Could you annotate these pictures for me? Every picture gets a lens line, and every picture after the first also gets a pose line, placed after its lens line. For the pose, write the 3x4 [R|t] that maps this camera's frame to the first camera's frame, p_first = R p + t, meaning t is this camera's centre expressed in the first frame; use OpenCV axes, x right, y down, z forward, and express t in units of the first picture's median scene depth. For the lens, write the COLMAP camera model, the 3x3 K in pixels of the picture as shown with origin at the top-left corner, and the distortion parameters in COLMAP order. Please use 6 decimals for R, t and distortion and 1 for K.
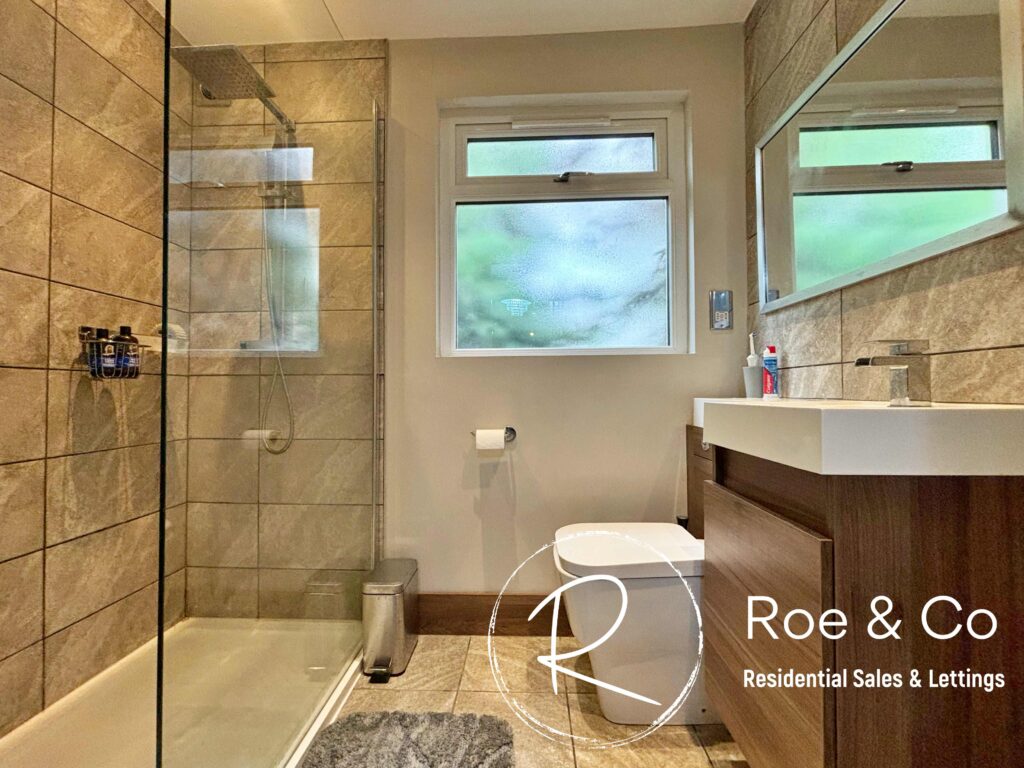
lens RADIAL K [[413.7, 0, 510.3], [0, 413.7, 383.6], [0, 0, 1]] dist [-0.002234, 0.001913]
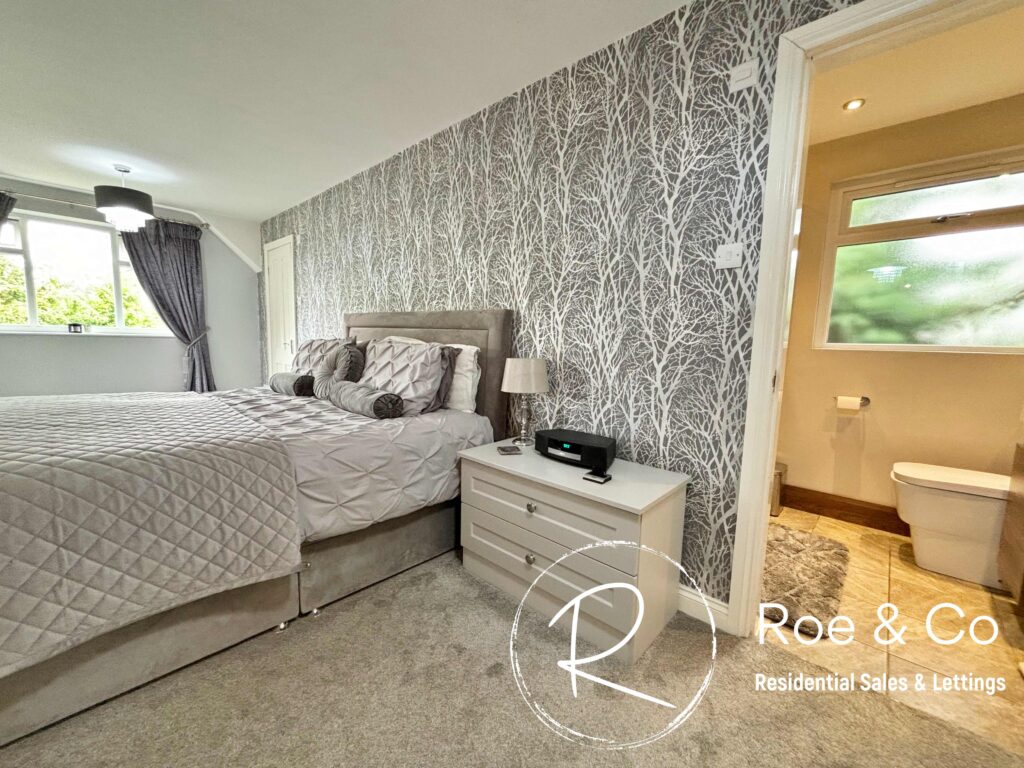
lens RADIAL K [[413.7, 0, 510.5], [0, 413.7, 381.5], [0, 0, 1]] dist [-0.002234, 0.001913]
pose [[0.763925, 0.097639, -0.637875, -0.034721], [-0.018879, 0.991445, 0.129150, -0.130738], [0.645029, -0.086618, 0.759233, -1.059176]]
